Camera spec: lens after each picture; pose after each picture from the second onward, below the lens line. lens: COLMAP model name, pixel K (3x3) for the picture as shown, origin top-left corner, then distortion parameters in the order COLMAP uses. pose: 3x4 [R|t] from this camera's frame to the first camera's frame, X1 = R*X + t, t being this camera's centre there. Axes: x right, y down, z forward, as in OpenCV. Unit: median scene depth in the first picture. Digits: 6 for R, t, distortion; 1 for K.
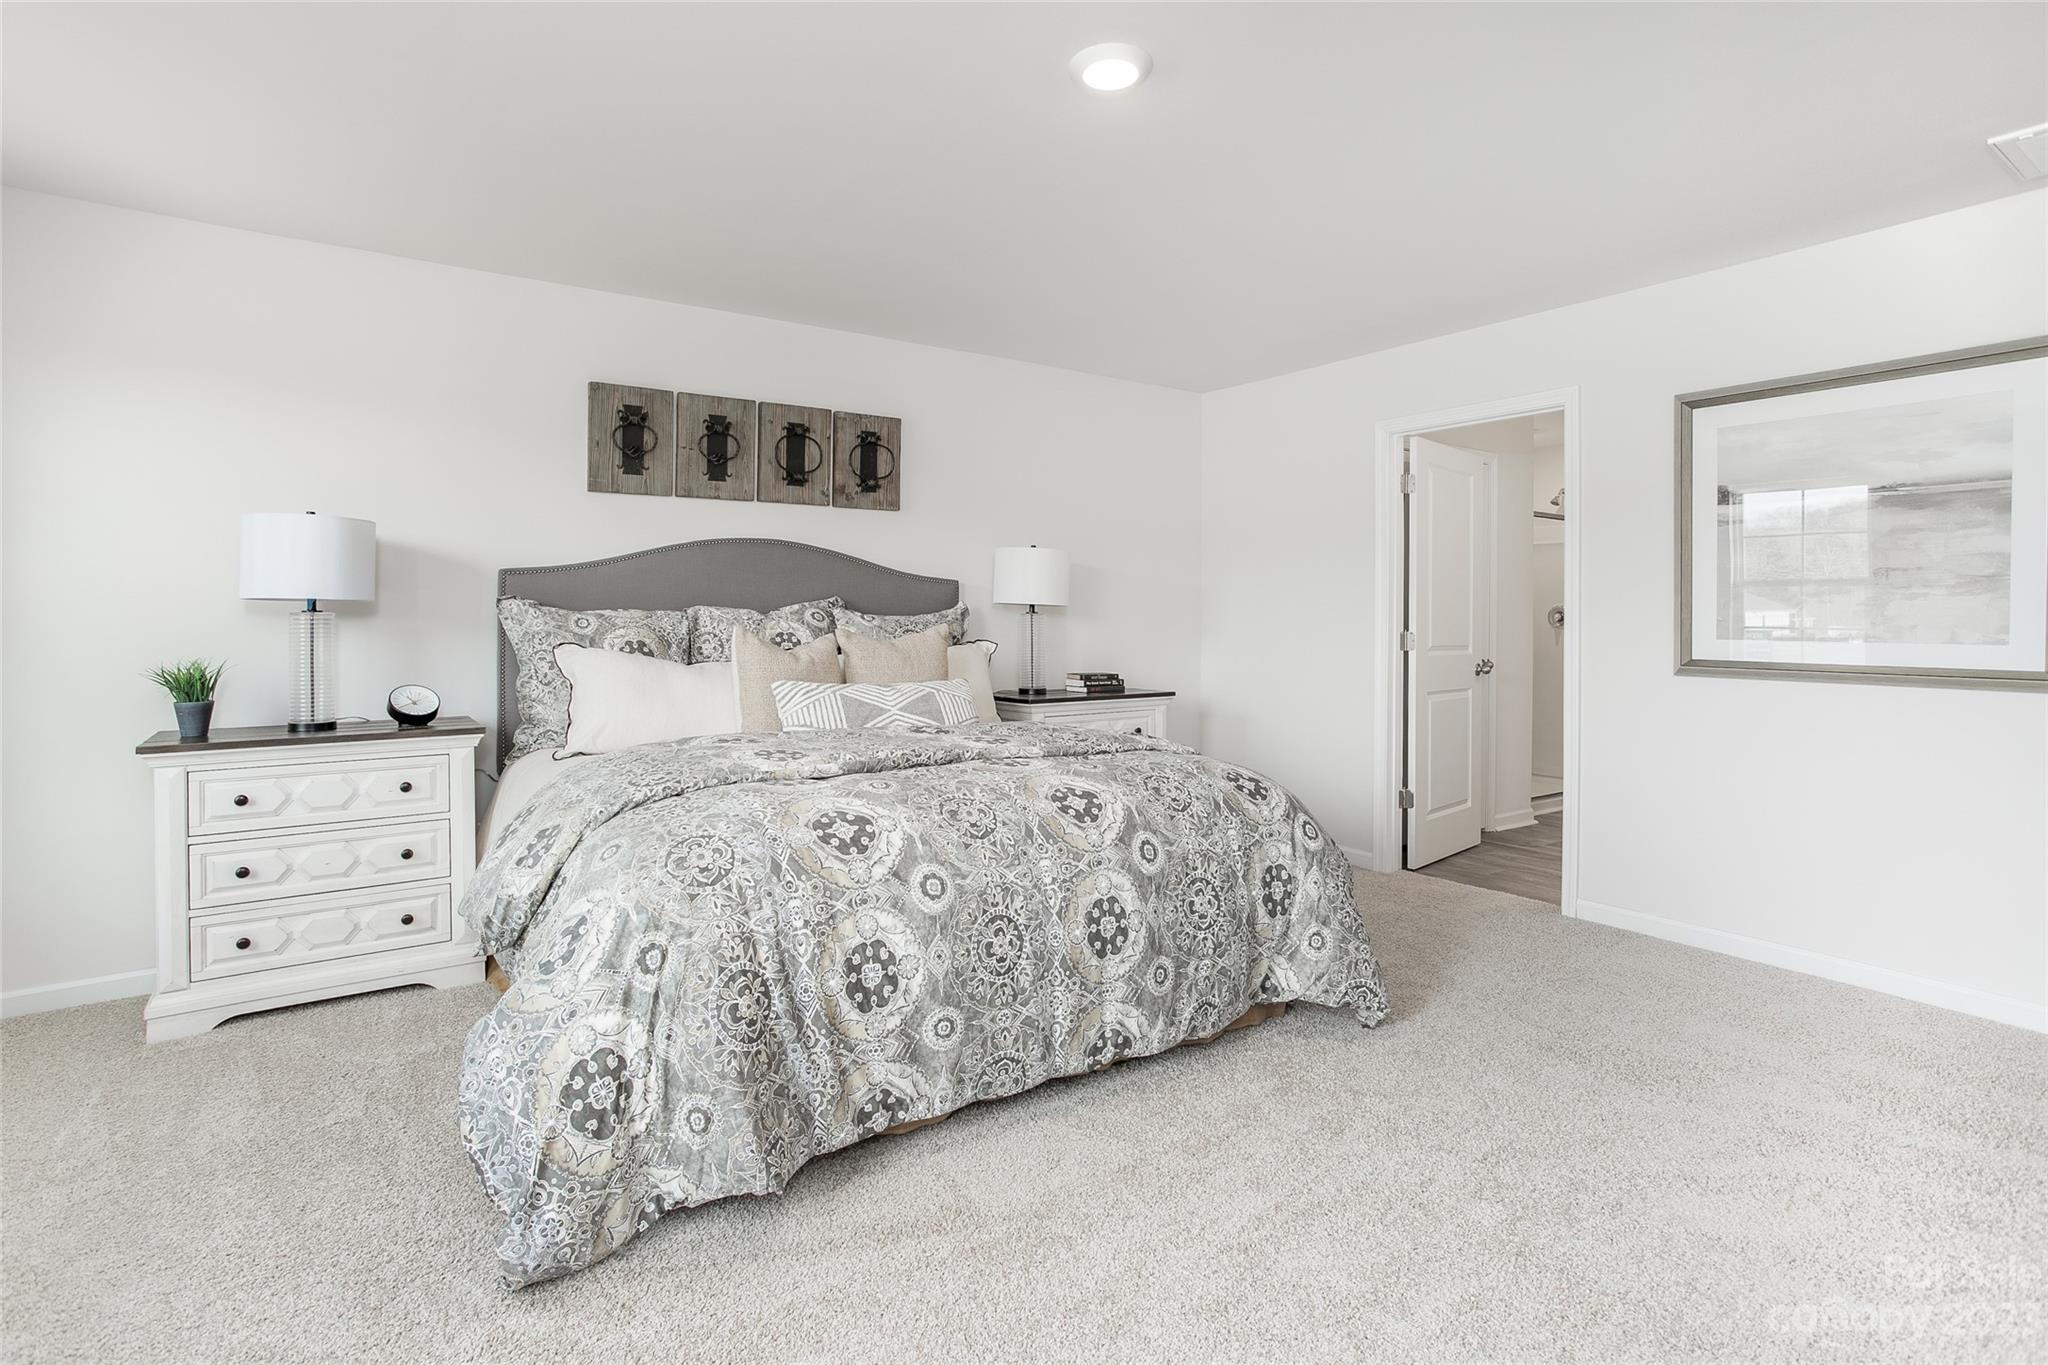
lens RADIAL K [[1020.1, 0, 1078.9], [0, 1020.1, 616.2], [0, 0, 1]] dist [-0.000926, 0.000358]
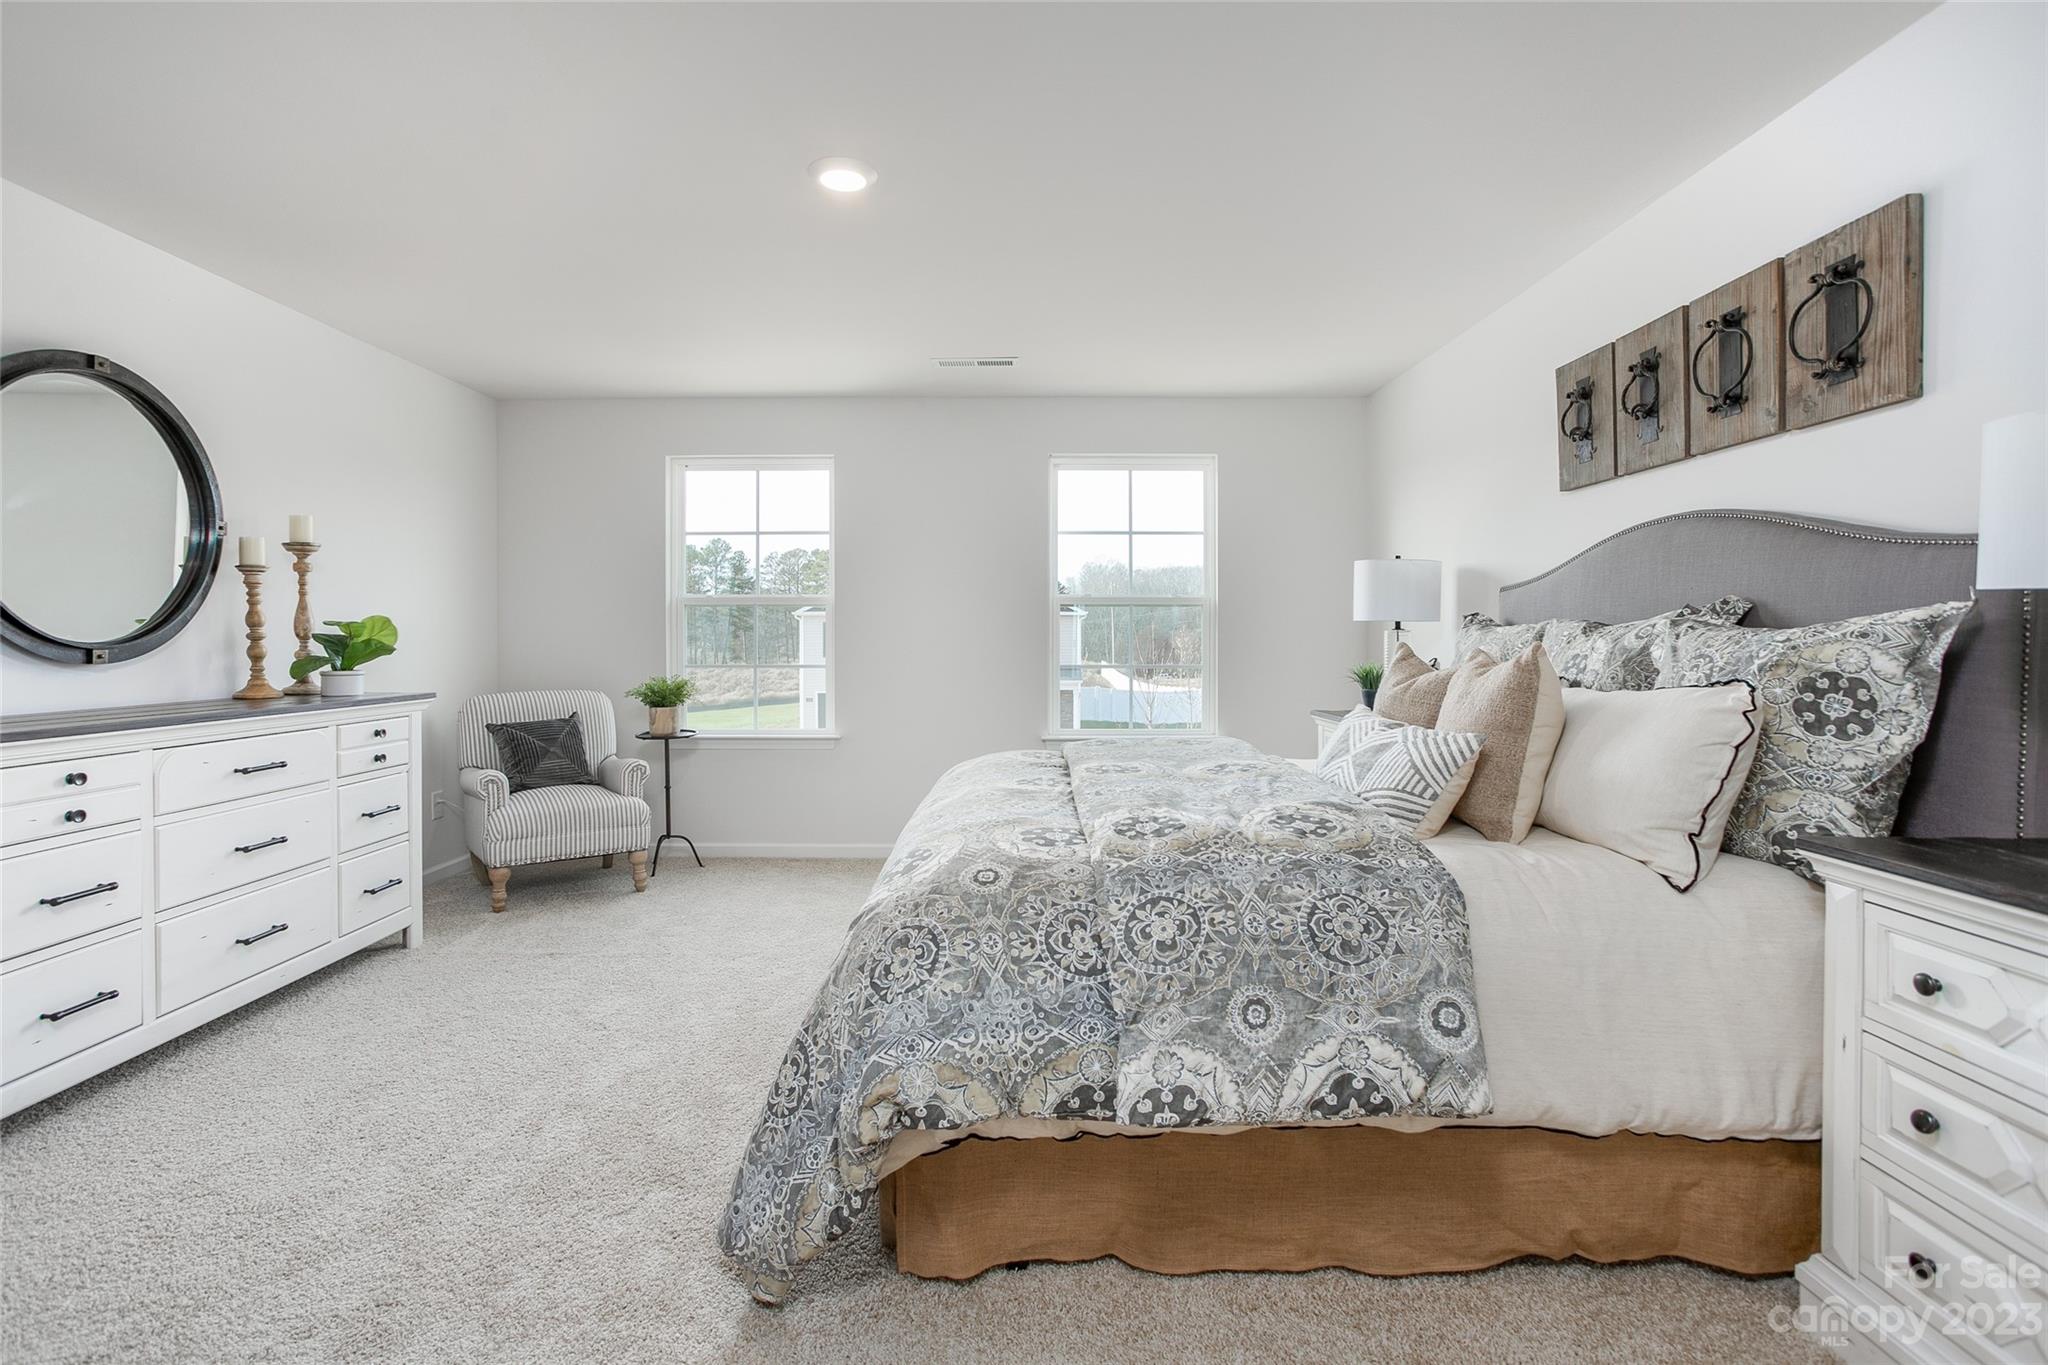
lens RADIAL K [[1035.6, 0, 1058.7], [0, 1035.6, 648.1], [0, 0, 1]] dist [0.045460, 0.000844]
pose [[-0.547733, 0.007151, -0.836623, 0.799119], [-0.000626, 0.999960, 0.008957, 0.012806], [0.836653, 0.005430, -0.547706, 1.684341]]
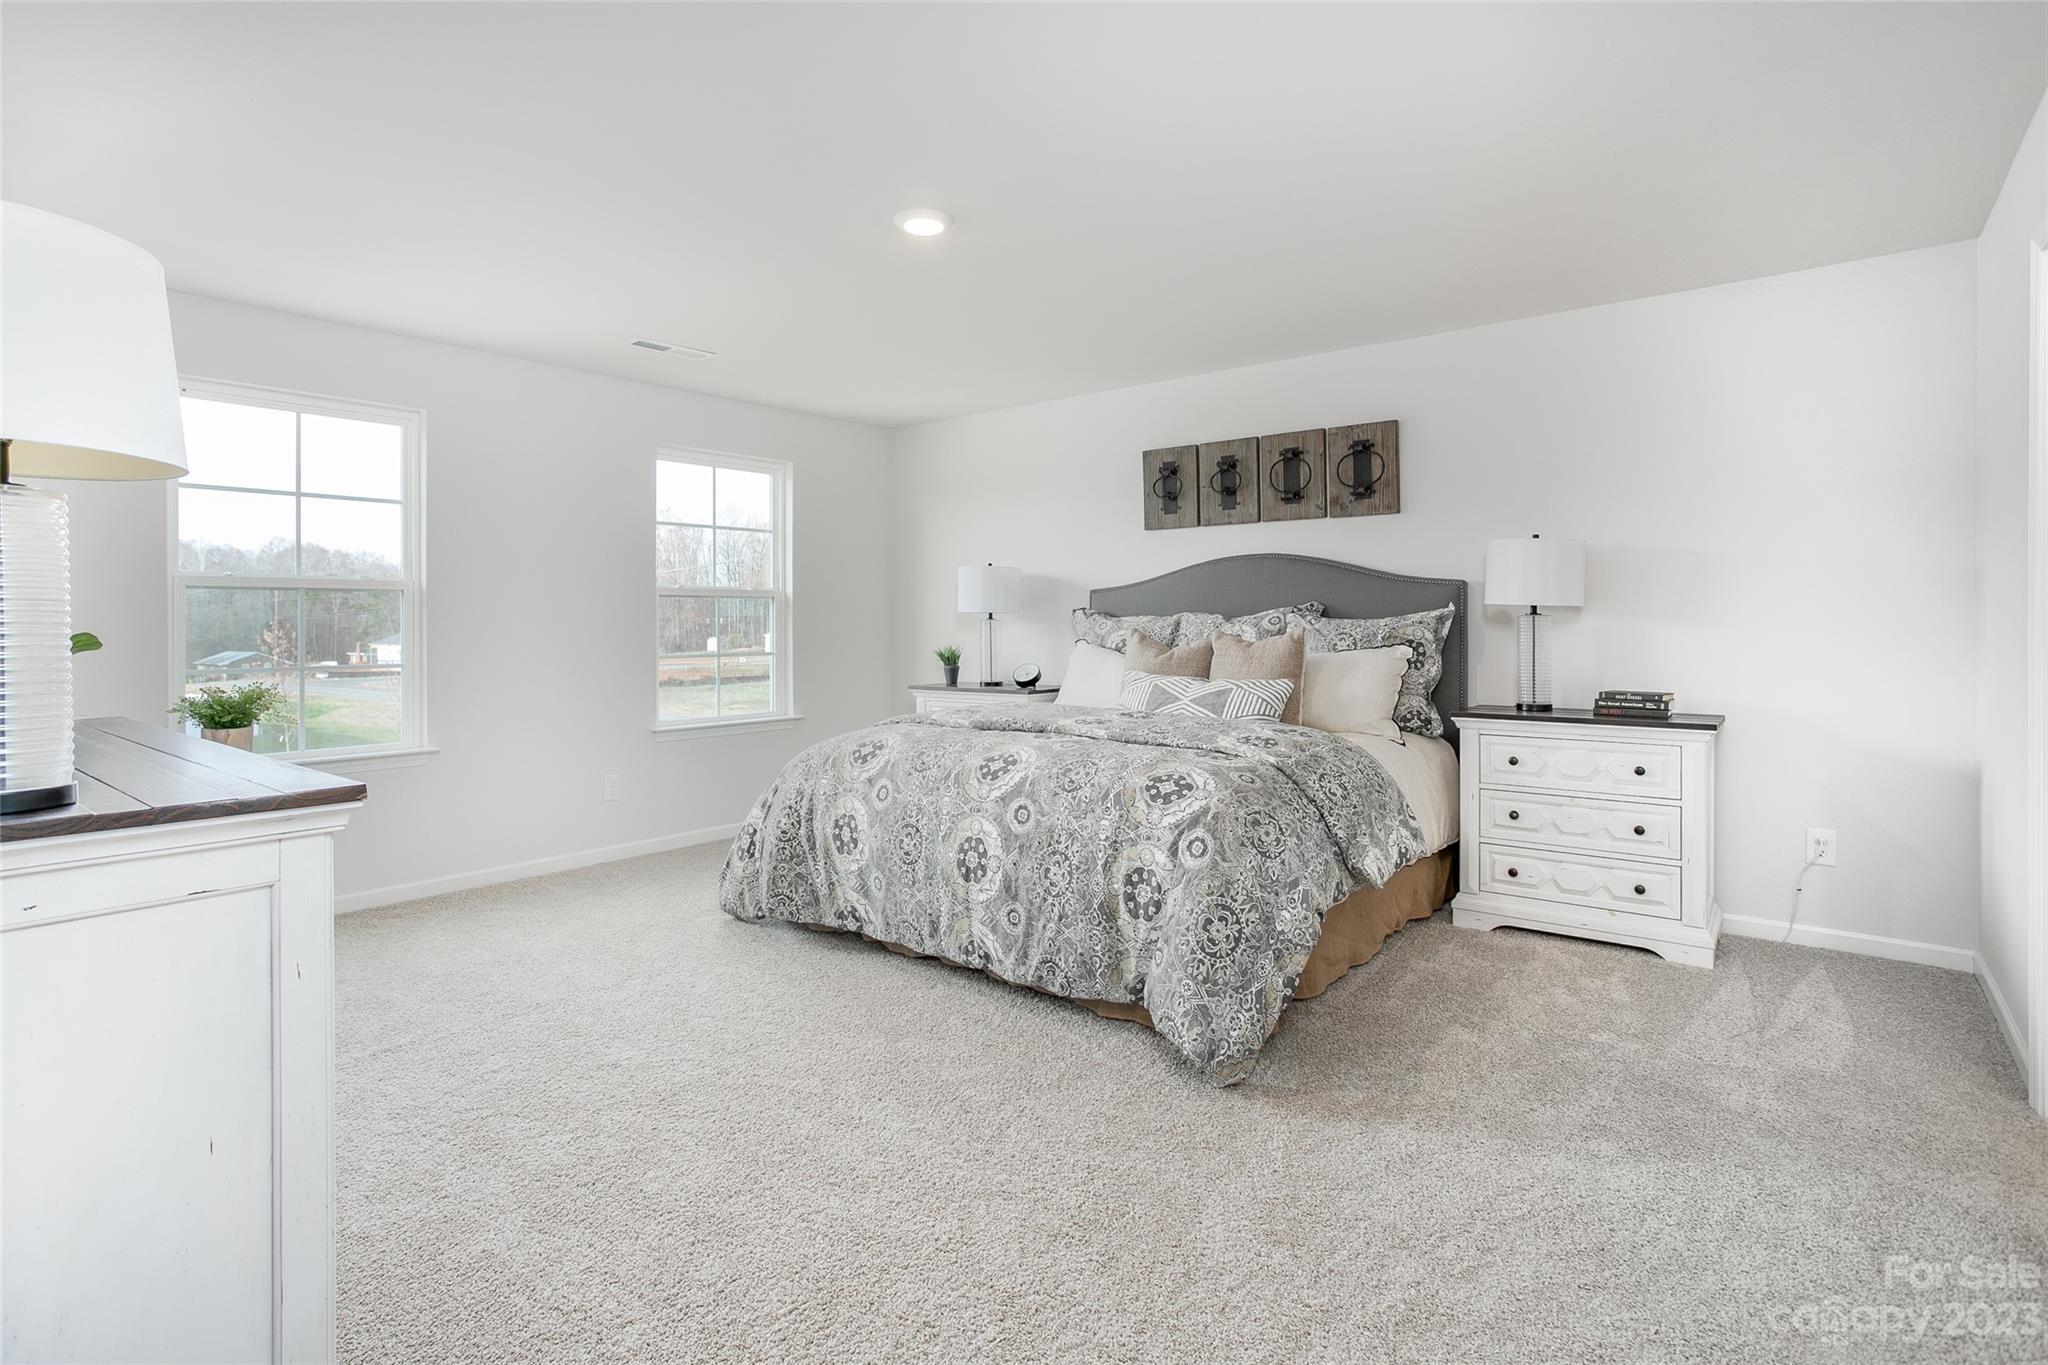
lens RADIAL K [[1020.1, 0, 1078.9], [0, 1020.1, 616.2], [0, 0, 1]] dist [-0.000926, 0.000358]
pose [[0.300379, -0.003387, -0.953814, 1.239064], [0.006175, 0.999980, -0.001606, -0.001340], [0.953800, -0.005407, 0.300394, 0.705430]]
